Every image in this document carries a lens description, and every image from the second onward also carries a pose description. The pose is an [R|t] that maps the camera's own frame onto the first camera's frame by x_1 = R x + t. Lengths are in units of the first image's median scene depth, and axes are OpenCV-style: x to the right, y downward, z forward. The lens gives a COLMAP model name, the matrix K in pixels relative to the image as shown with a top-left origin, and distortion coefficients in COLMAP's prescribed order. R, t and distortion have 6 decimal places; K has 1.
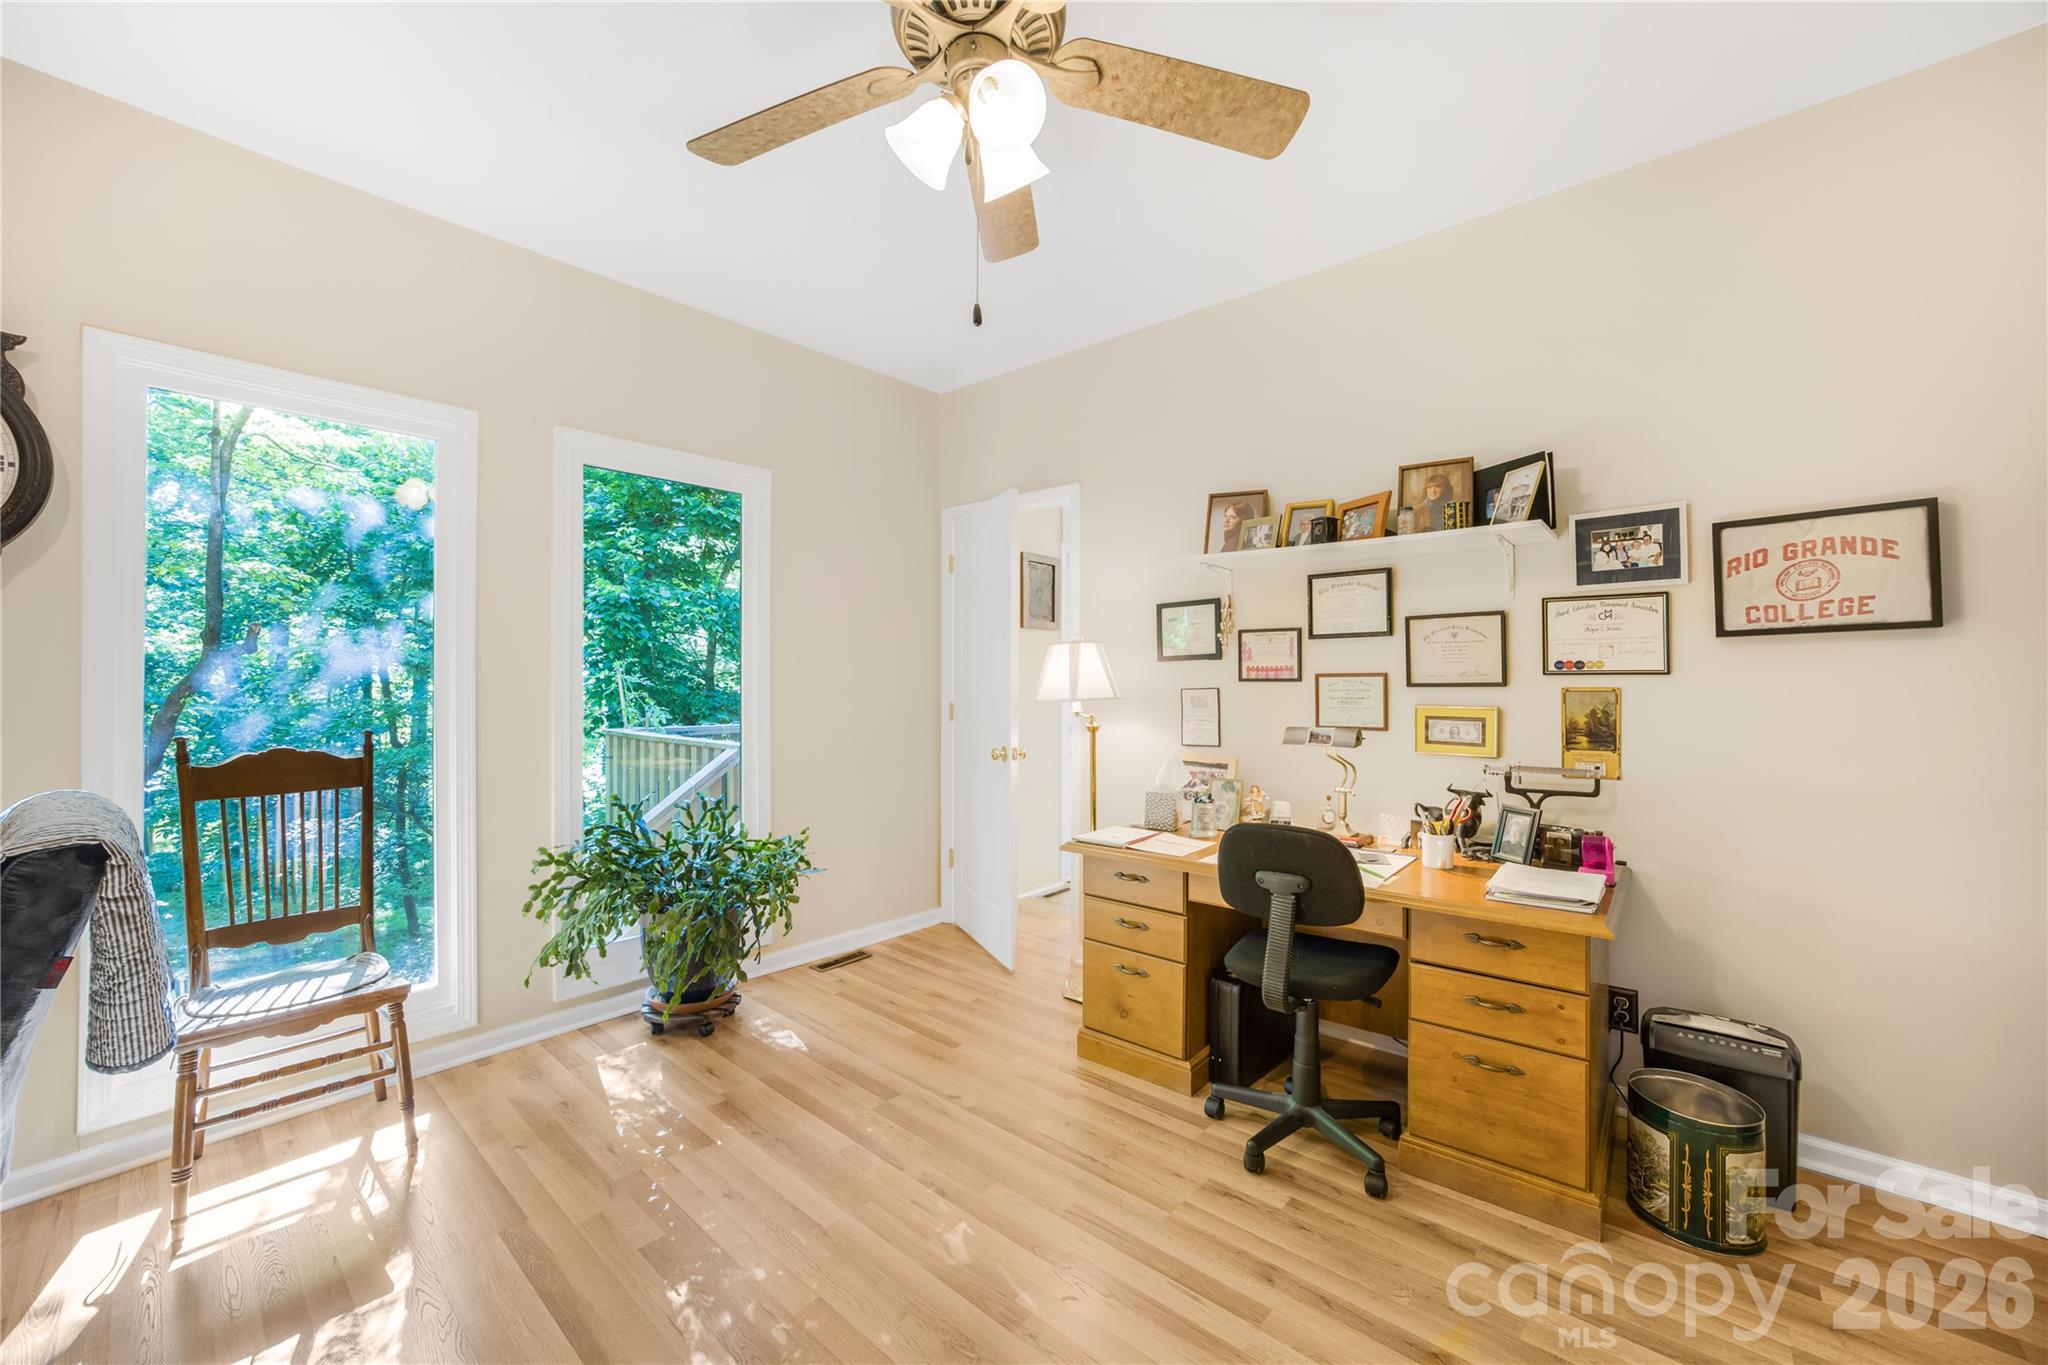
lens RADIAL K [[815.9, 0, 1026.7], [0, 815.9, 673.1], [0, 0, 1]] dist [-0.043893, 0.013534]
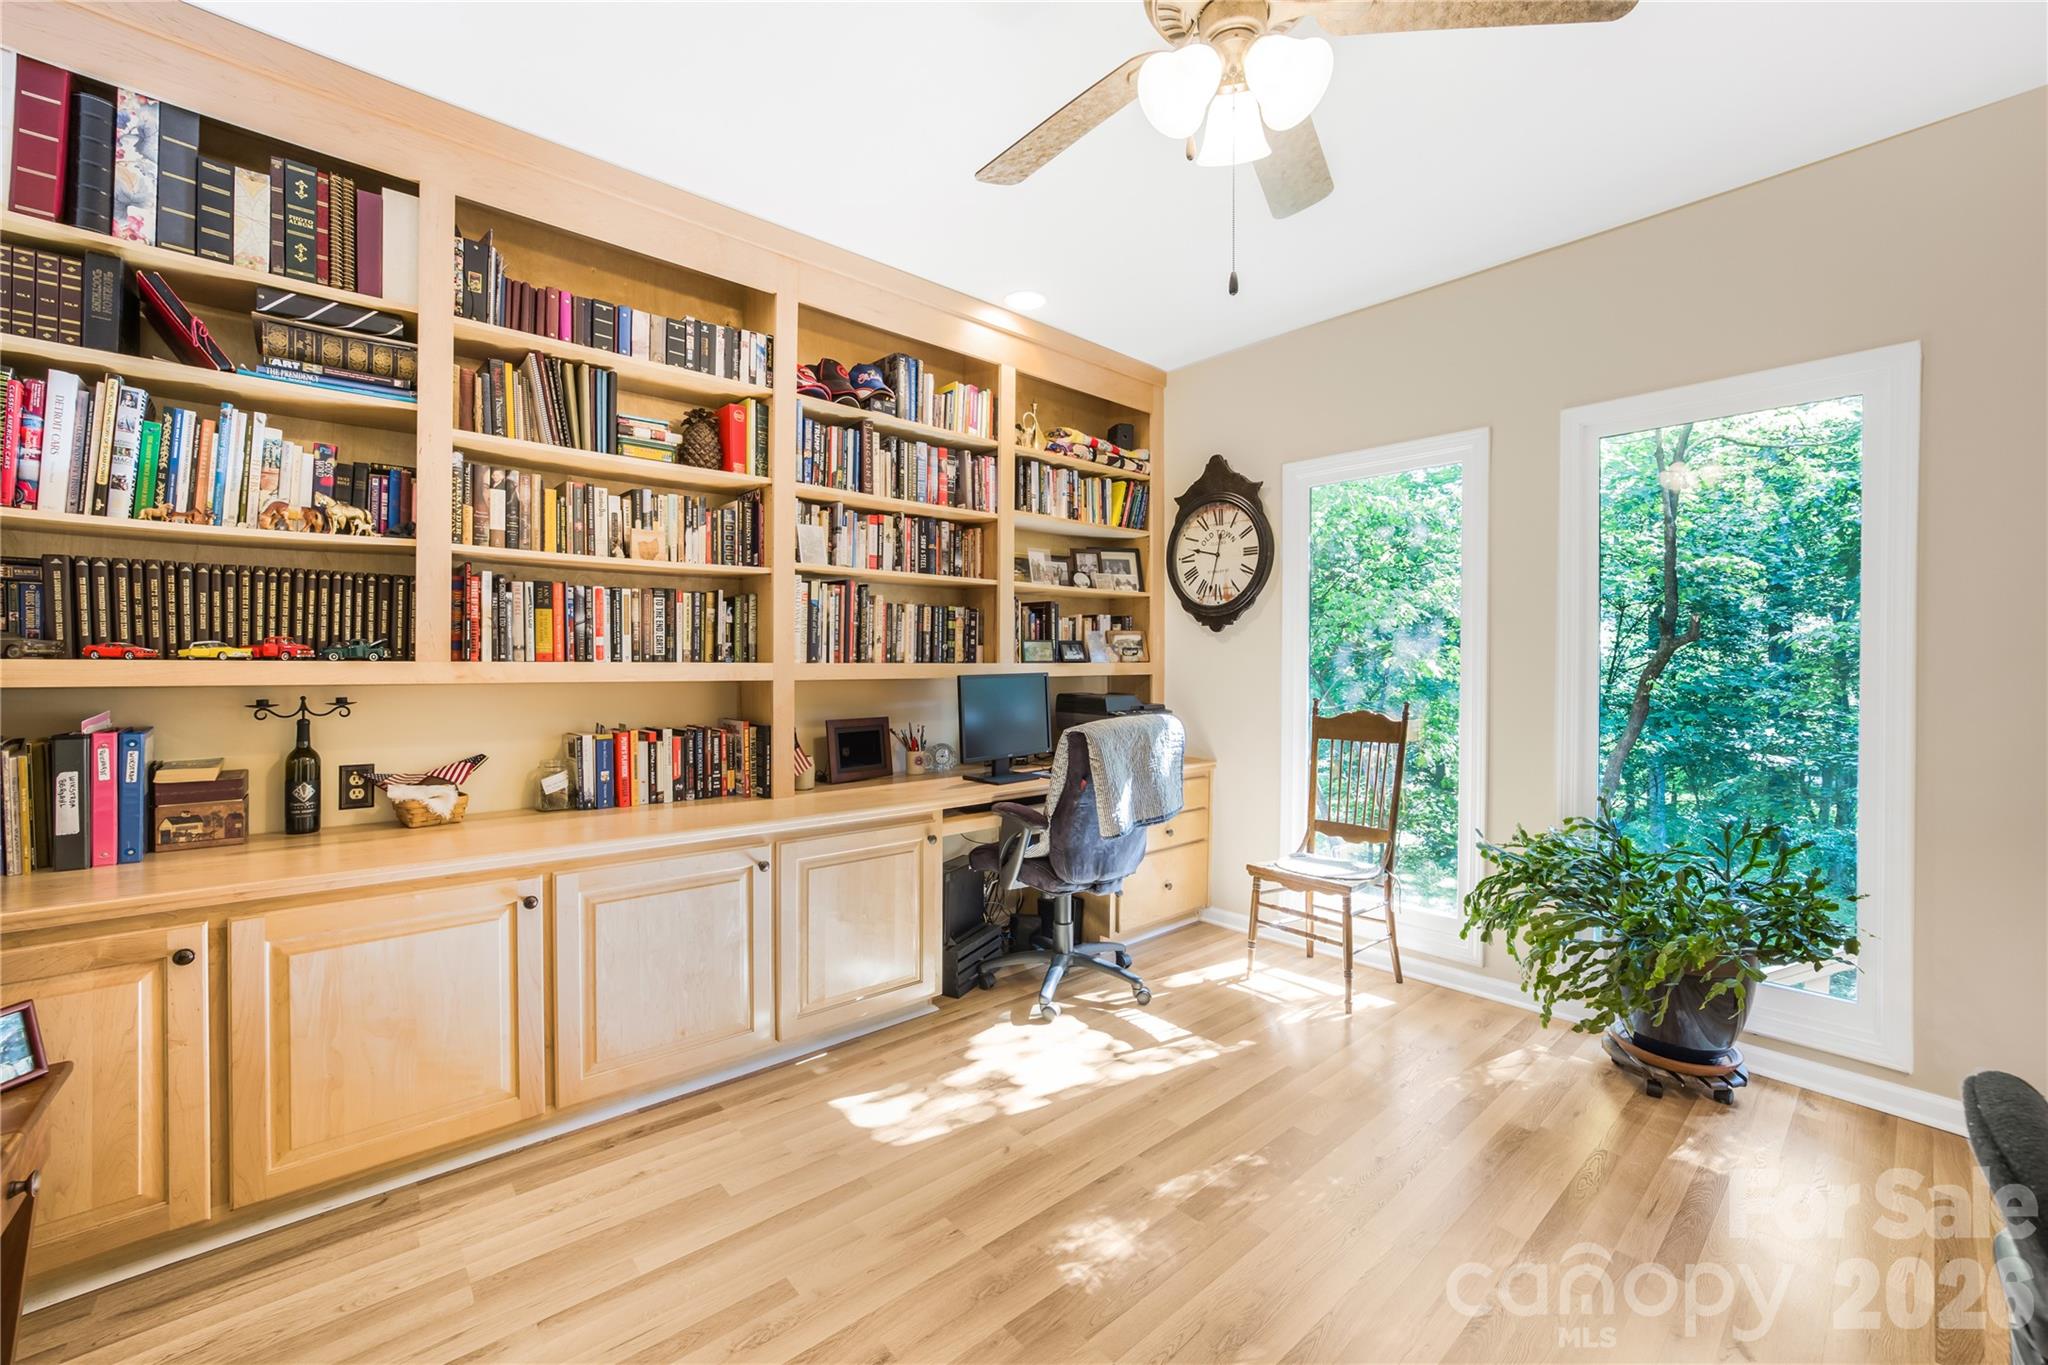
lens RADIAL K [[815.9, 0, 1026.7], [0, 815.9, 673.1], [0, 0, 1]] dist [-0.043893, 0.013534]
pose [[-0.119993, 0.018680, -0.992599, 0.573724], [-0.000721, 0.999821, 0.018904, 0.001356], [0.992774, 0.002984, -0.119958, 0.548097]]
